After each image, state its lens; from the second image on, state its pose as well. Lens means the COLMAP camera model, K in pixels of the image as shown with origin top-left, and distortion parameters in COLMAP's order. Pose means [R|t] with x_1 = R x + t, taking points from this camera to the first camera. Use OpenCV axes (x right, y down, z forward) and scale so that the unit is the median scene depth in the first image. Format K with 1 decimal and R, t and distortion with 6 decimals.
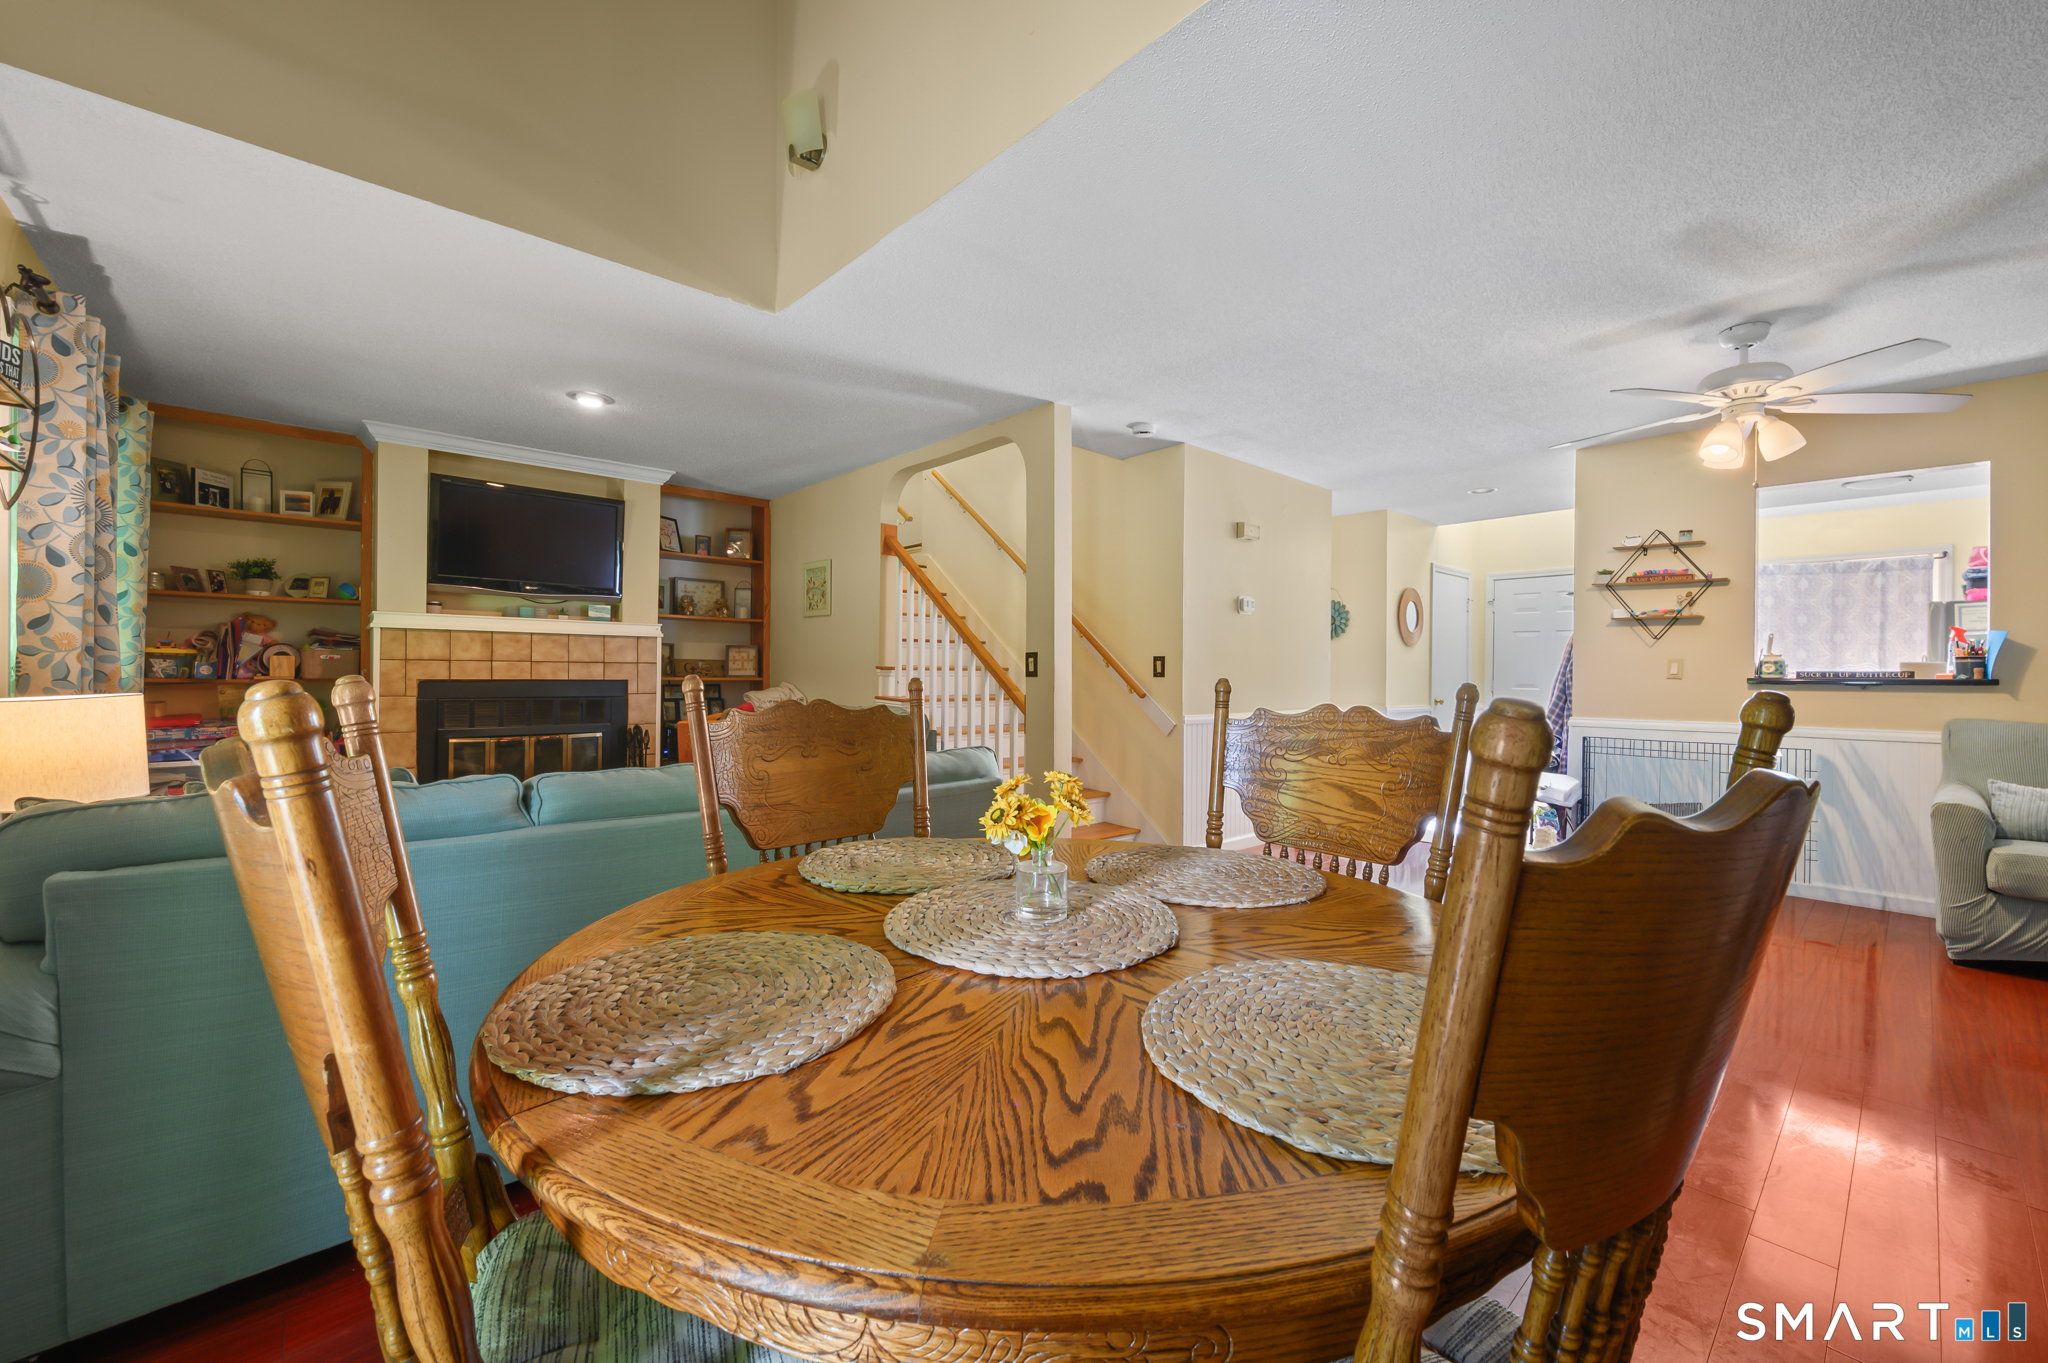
lens RADIAL K [[814.6, 0, 1030.1], [0, 814.6, 673.4], [0, 0, 1]] dist [-0.000627, 0.000205]
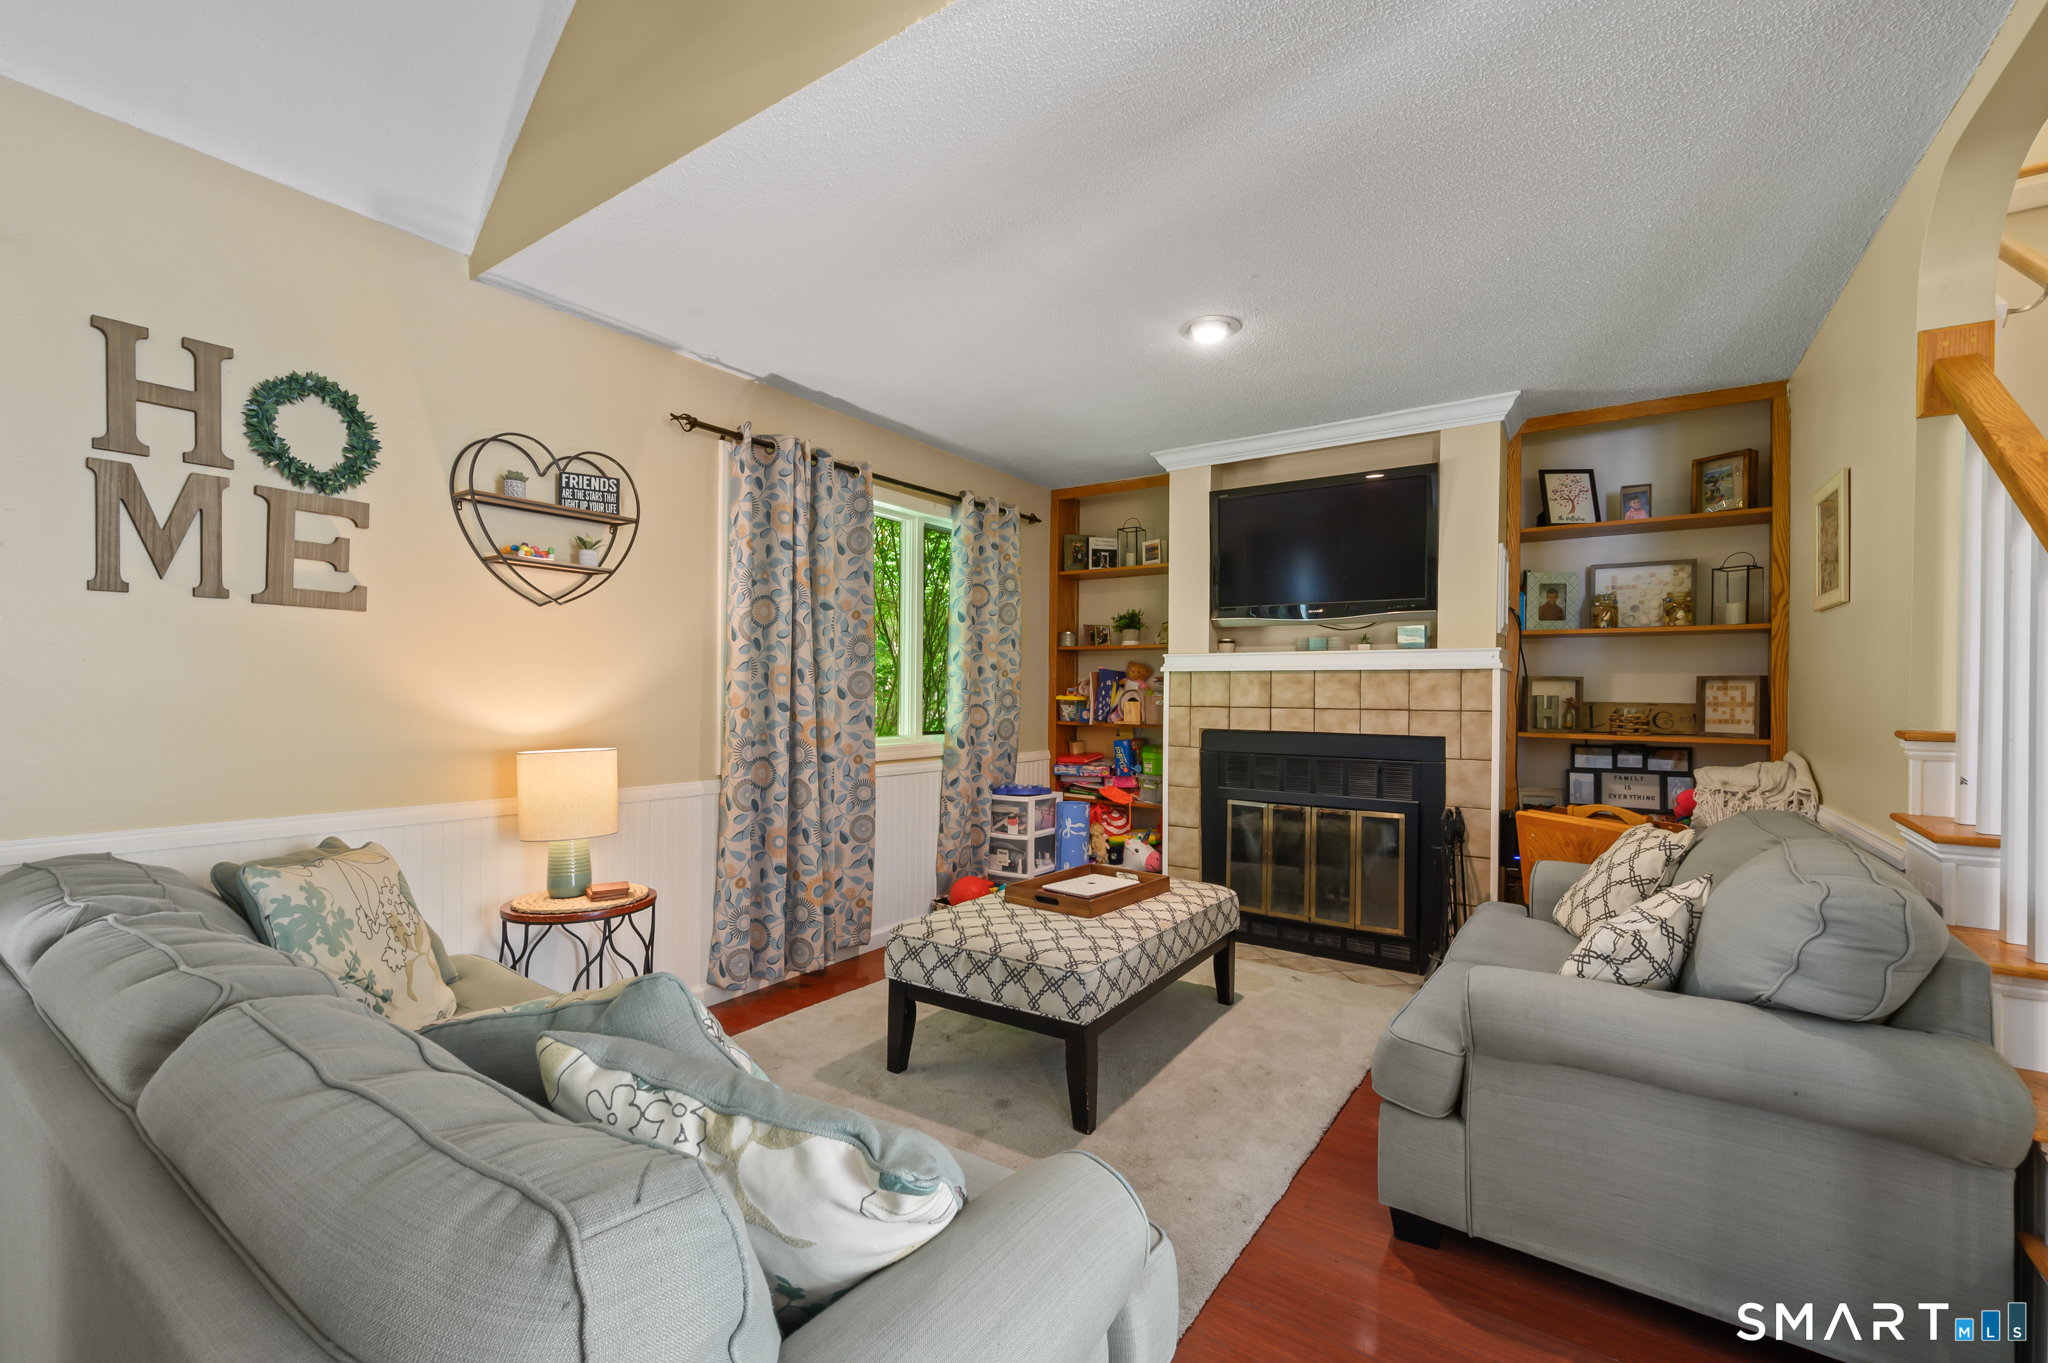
lens RADIAL K [[850.6, 0, 1026.1], [0, 850.6, 696.1], [0, 0, 1]] dist [-0.001469, -0.000337]
pose [[0.230116, -0.002521, -0.973160, 0.103486], [-0.006037, 0.999974, -0.004018, -0.023135], [0.973145, 0.006800, 0.230095, 0.603068]]
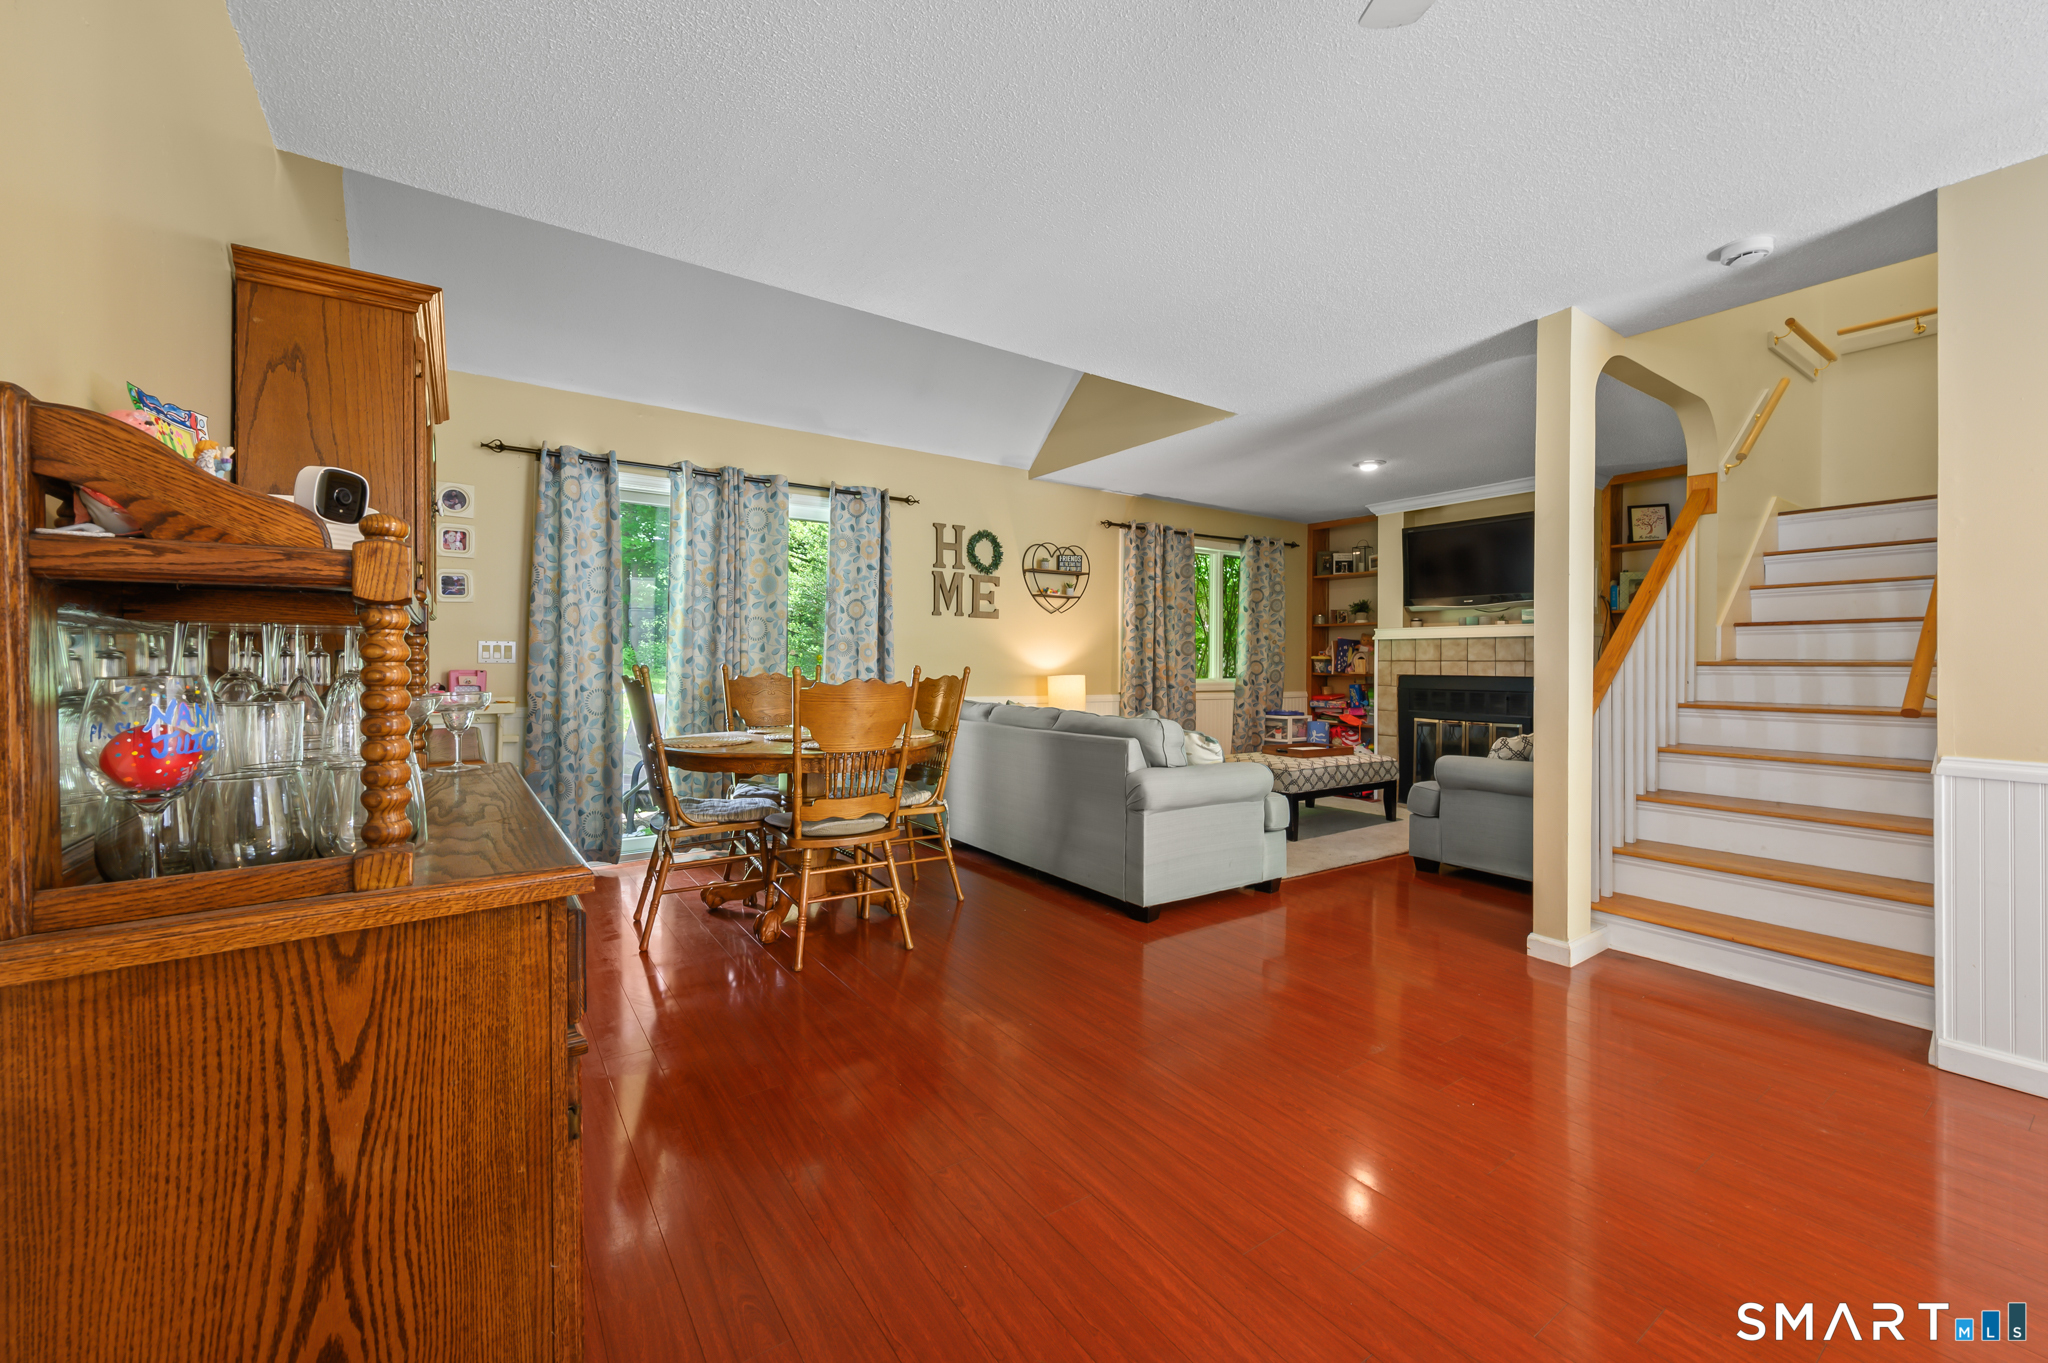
lens RADIAL K [[816.6, 0, 1029.2], [0, 816.6, 659.6], [0, 0, 1]] dist [0.000121, -0.000008]
pose [[-0.130906, -0.014241, -0.991292, 0.754880], [-0.007960, 0.999880, -0.013313, 0.005453], [0.991363, 0.006148, -0.131004, 0.546397]]
